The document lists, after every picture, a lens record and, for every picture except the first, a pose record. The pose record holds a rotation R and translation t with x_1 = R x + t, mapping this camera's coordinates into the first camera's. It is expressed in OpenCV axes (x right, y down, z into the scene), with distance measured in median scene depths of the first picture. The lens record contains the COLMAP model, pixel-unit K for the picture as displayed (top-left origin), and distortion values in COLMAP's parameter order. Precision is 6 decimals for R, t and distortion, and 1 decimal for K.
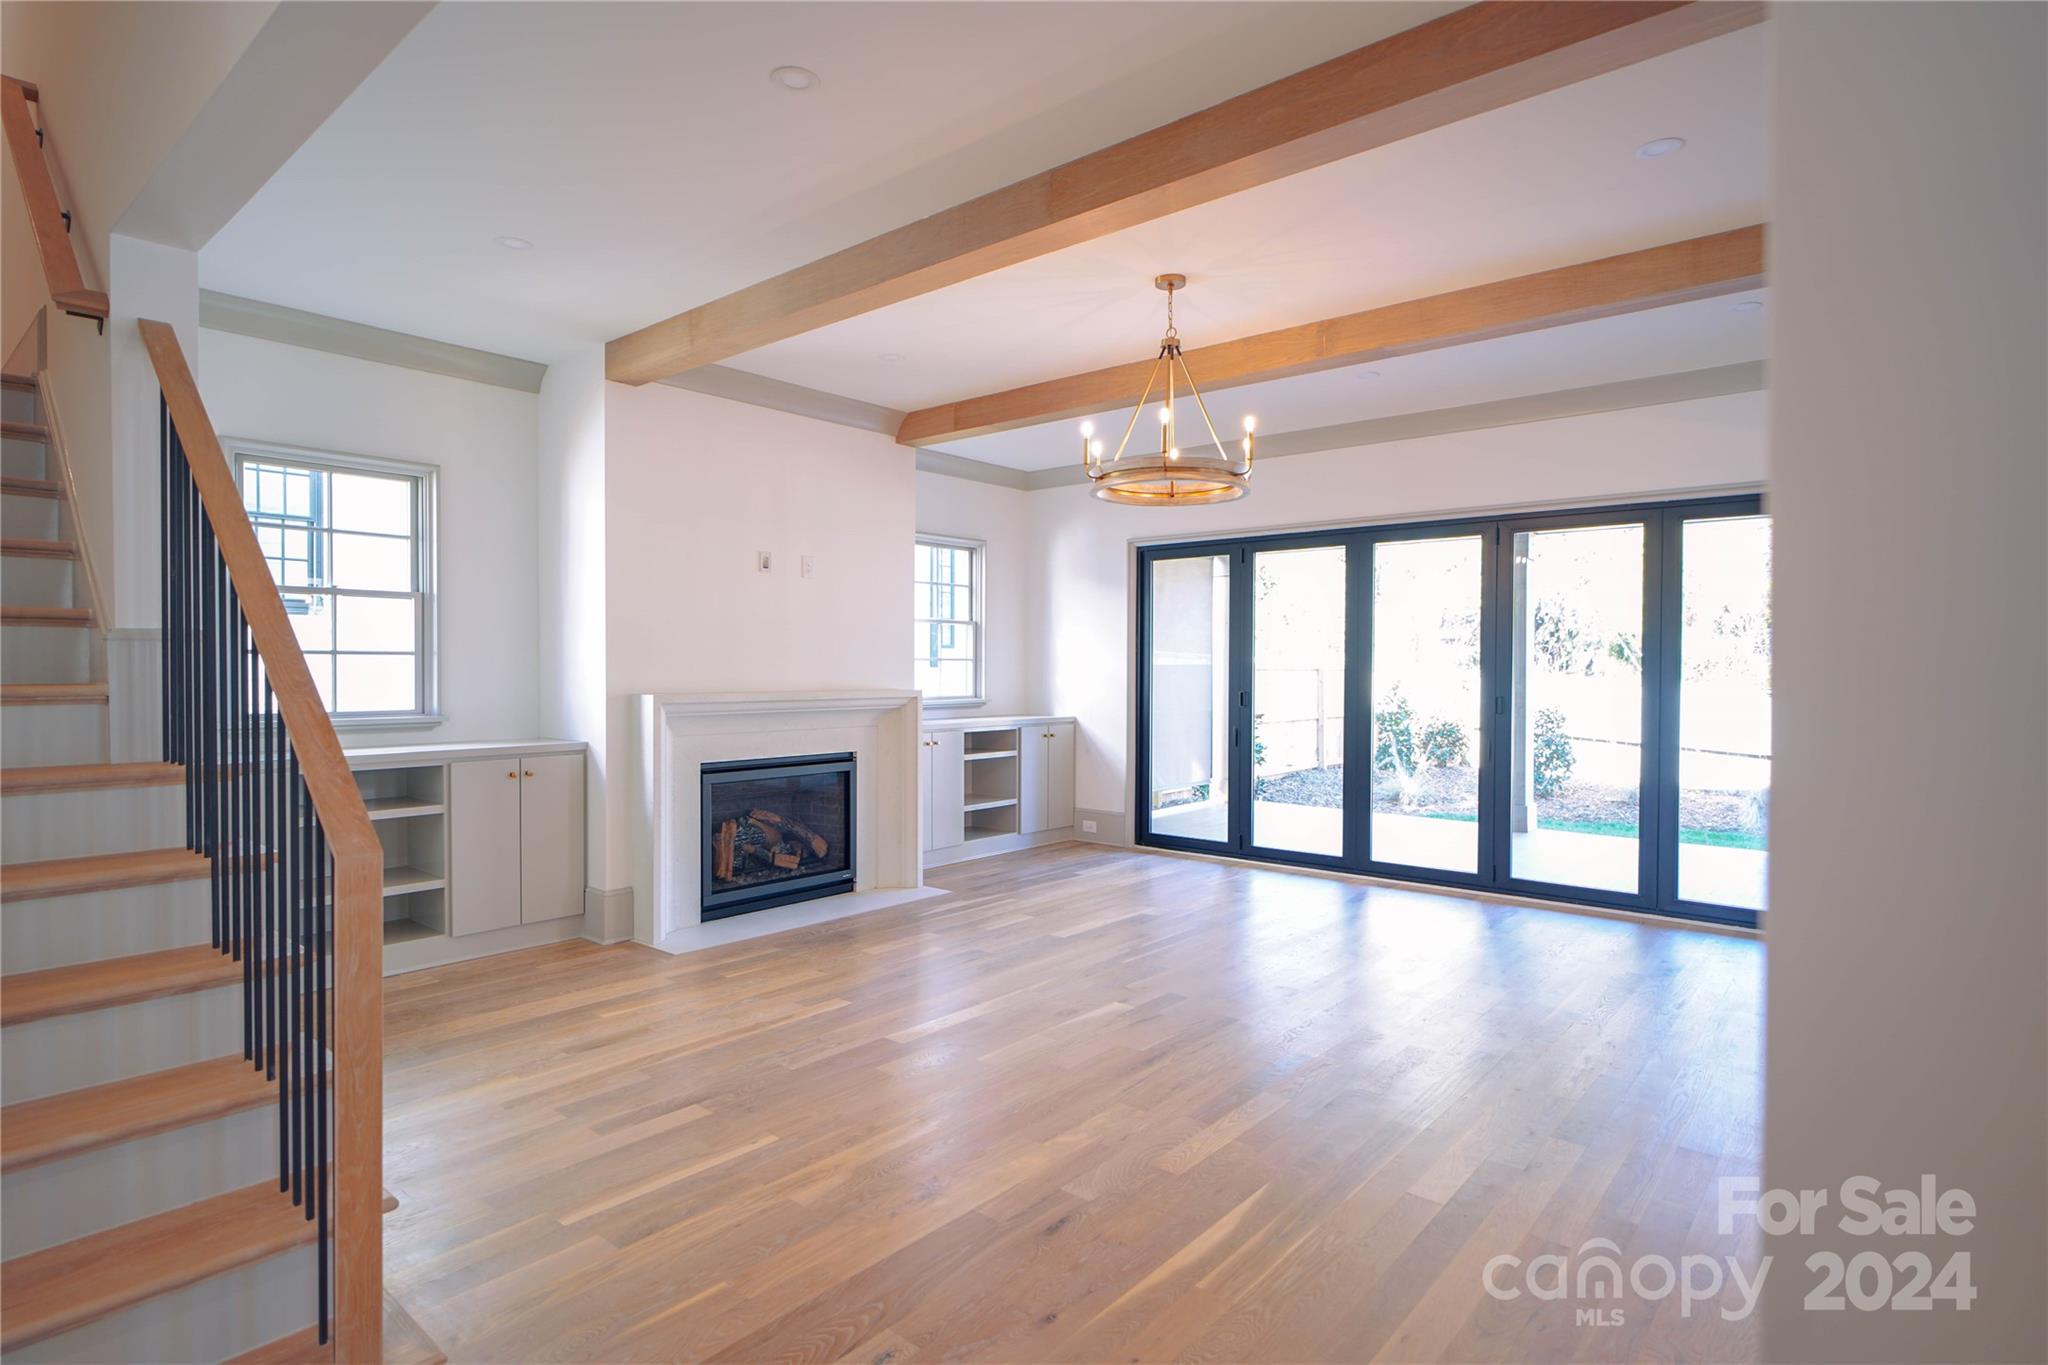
lens RADIAL K [[1051.8, 0, 999.9], [0, 1051.8, 681.7], [0, 0, 1]] dist [-0.002077, 0.000171]
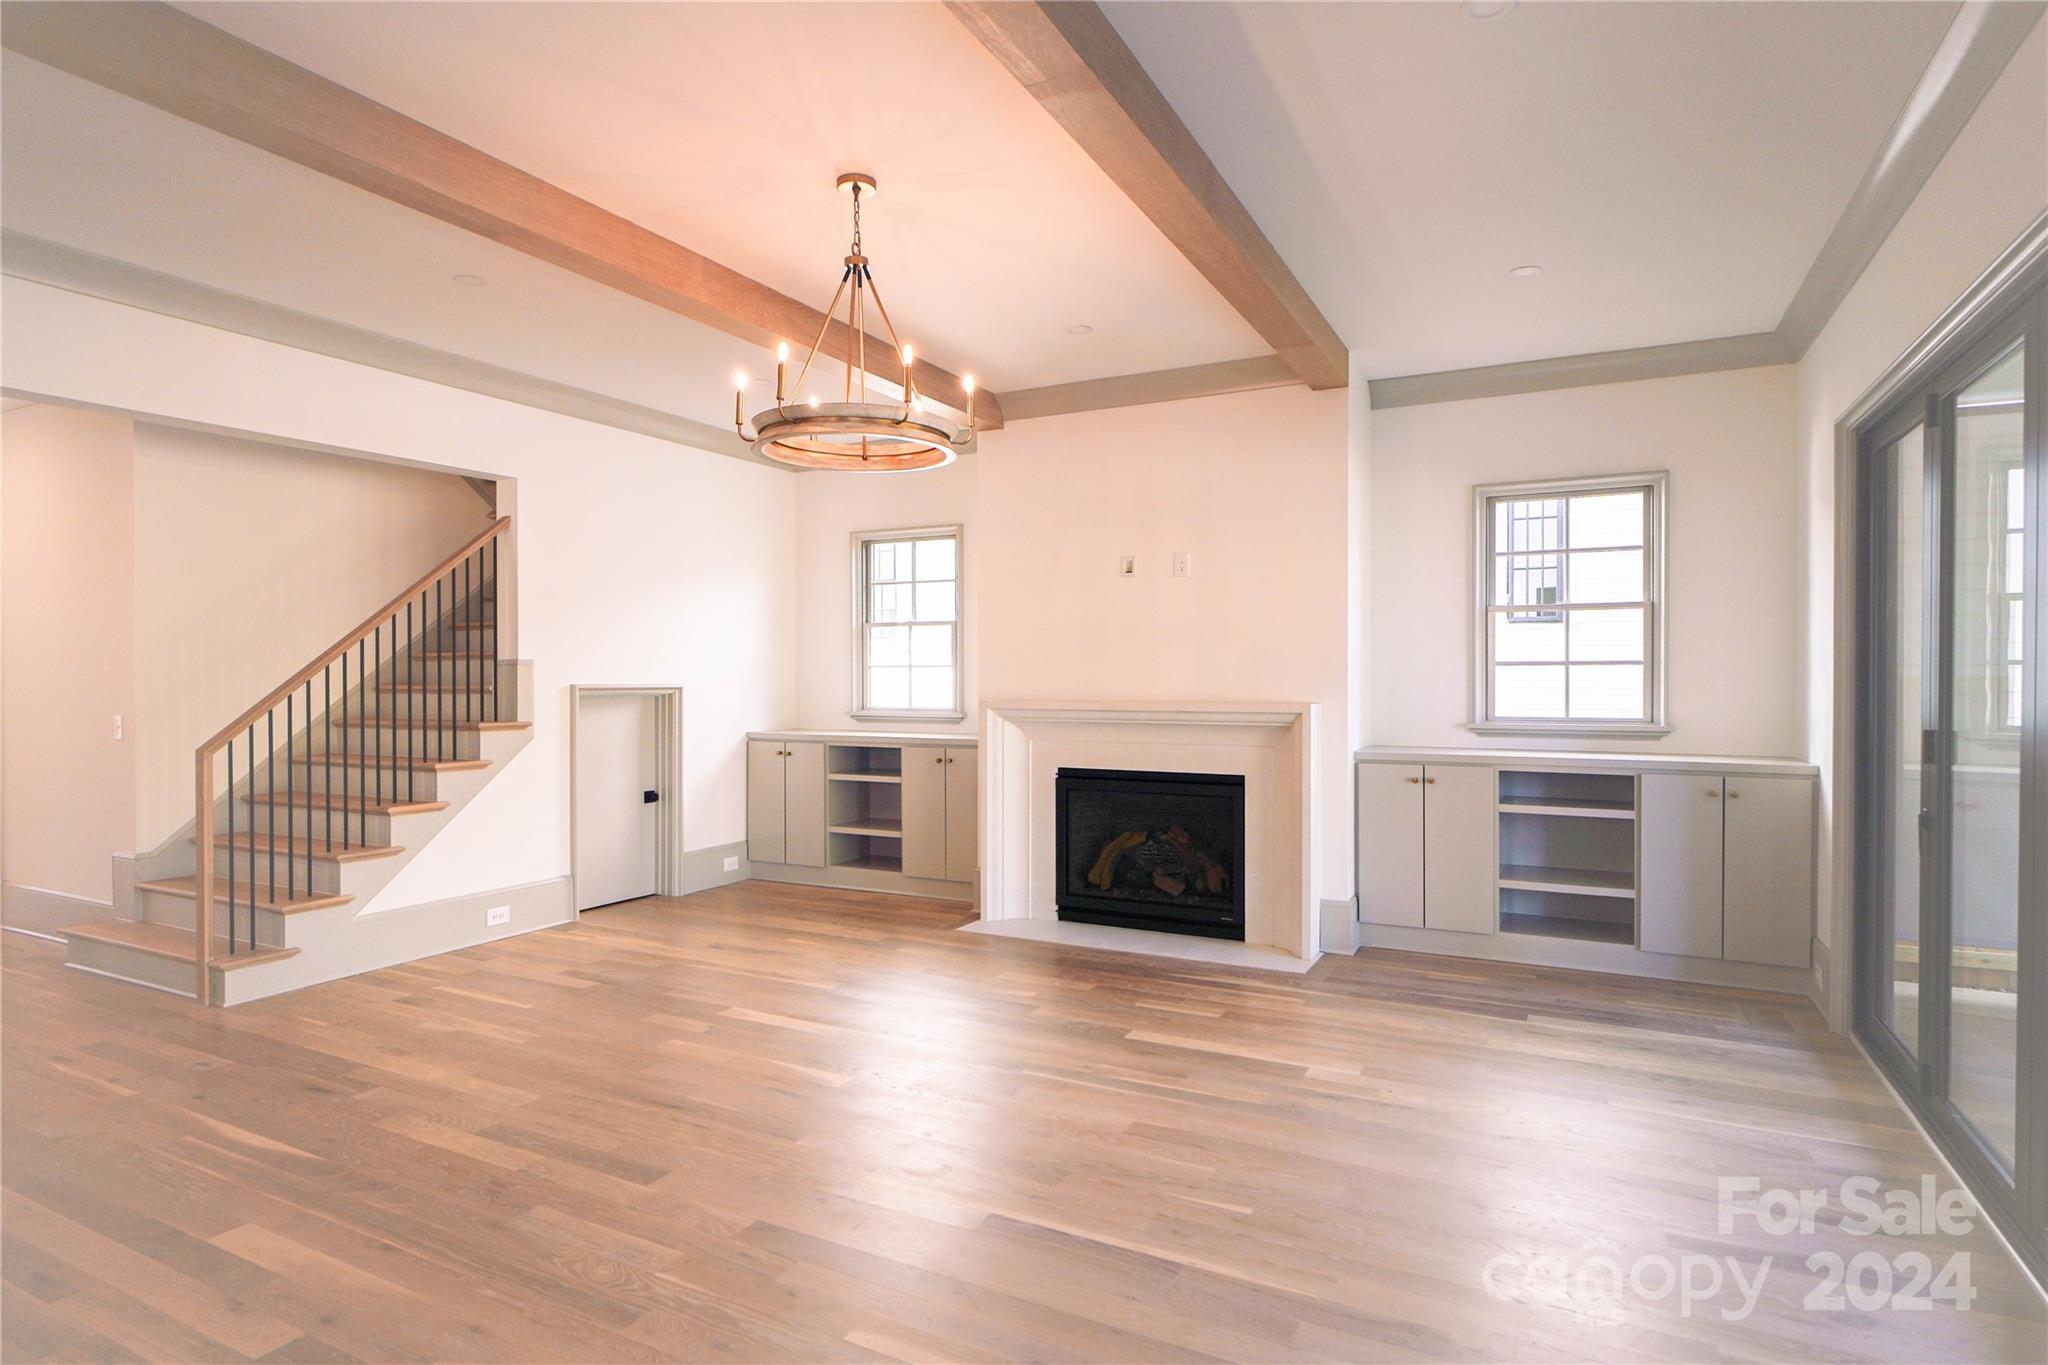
lens RADIAL K [[1051.8, 0, 1035.0], [0, 1051.8, 683.8], [0, 0, 1]] dist [-0.002077, 0.000171]
pose [[0.248126, 0.005022, -0.968715, 0.733426], [-0.011369, 0.999933, 0.002272, -0.008729], [0.968661, 0.010449, 0.248166, 0.715461]]
